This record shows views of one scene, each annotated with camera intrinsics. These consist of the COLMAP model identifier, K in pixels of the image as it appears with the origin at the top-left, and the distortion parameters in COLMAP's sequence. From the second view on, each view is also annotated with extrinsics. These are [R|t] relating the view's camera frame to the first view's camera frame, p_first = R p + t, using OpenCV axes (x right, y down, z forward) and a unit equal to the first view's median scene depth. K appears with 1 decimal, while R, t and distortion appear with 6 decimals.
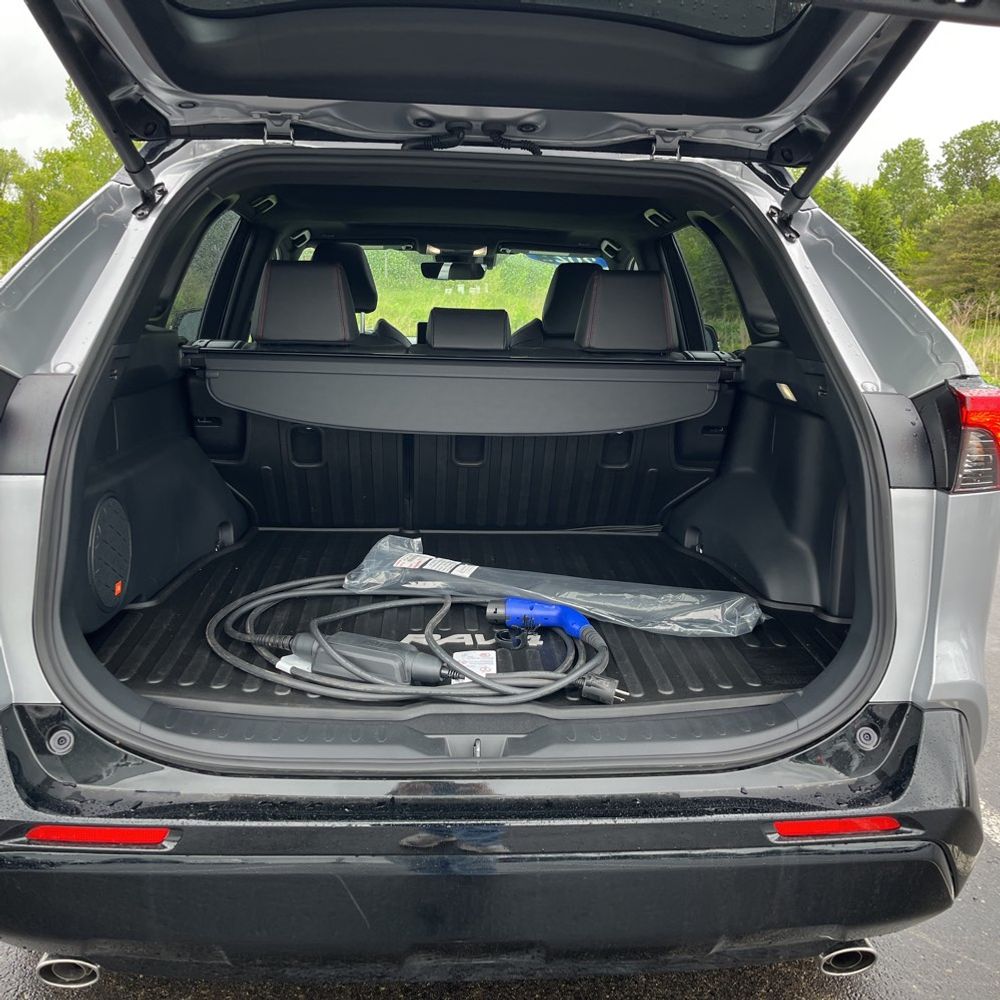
lens RADIAL K [[992.0, 0, 500.7], [0, 992.0, 500.3], [0, 0, 1]] dist [0.030481, 0.000000]
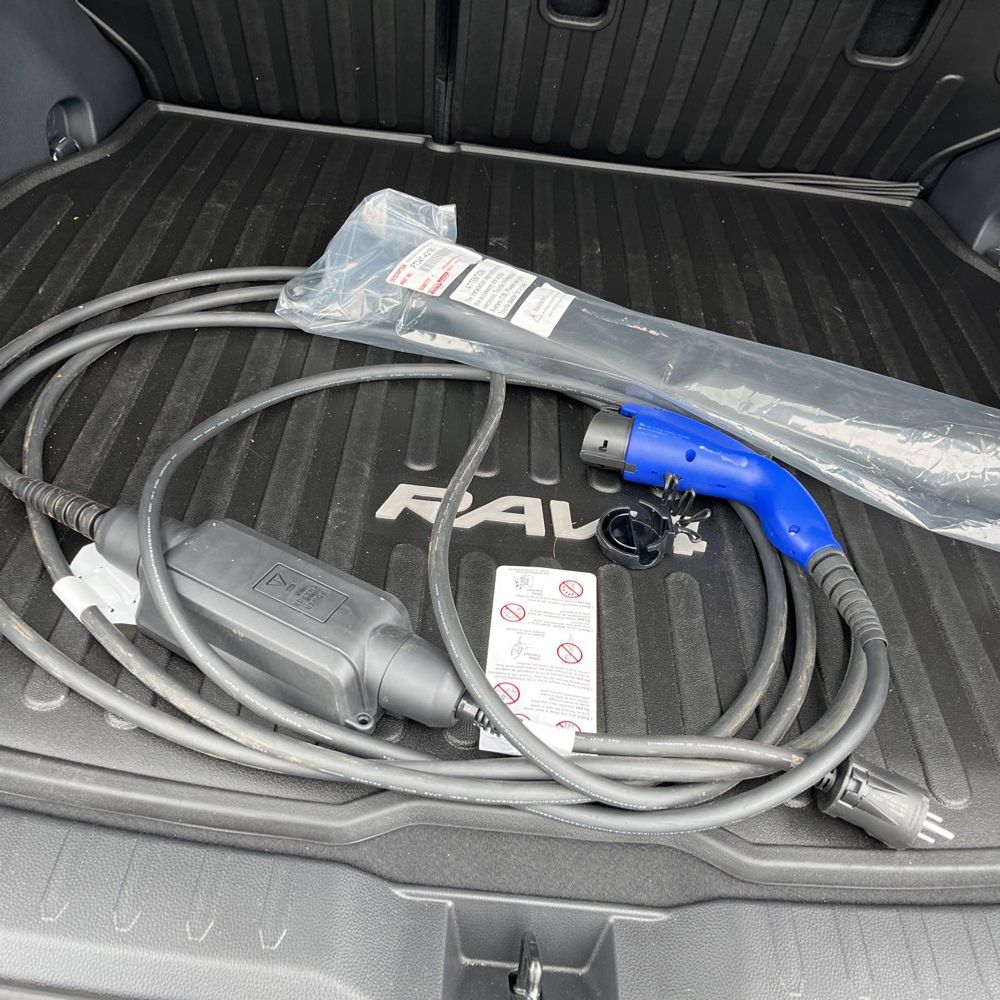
lens RADIAL K [[992.0, 0, 500.2], [0, 992.0, 498.6], [0, 0, 1]] dist [0.030481, 0.000000]
pose [[0.992391, 0.121864, -0.017567, -0.037062], [-0.101076, 0.887824, 0.448946, -0.054245], [0.070307, -0.443755, 0.893386, 0.558563]]
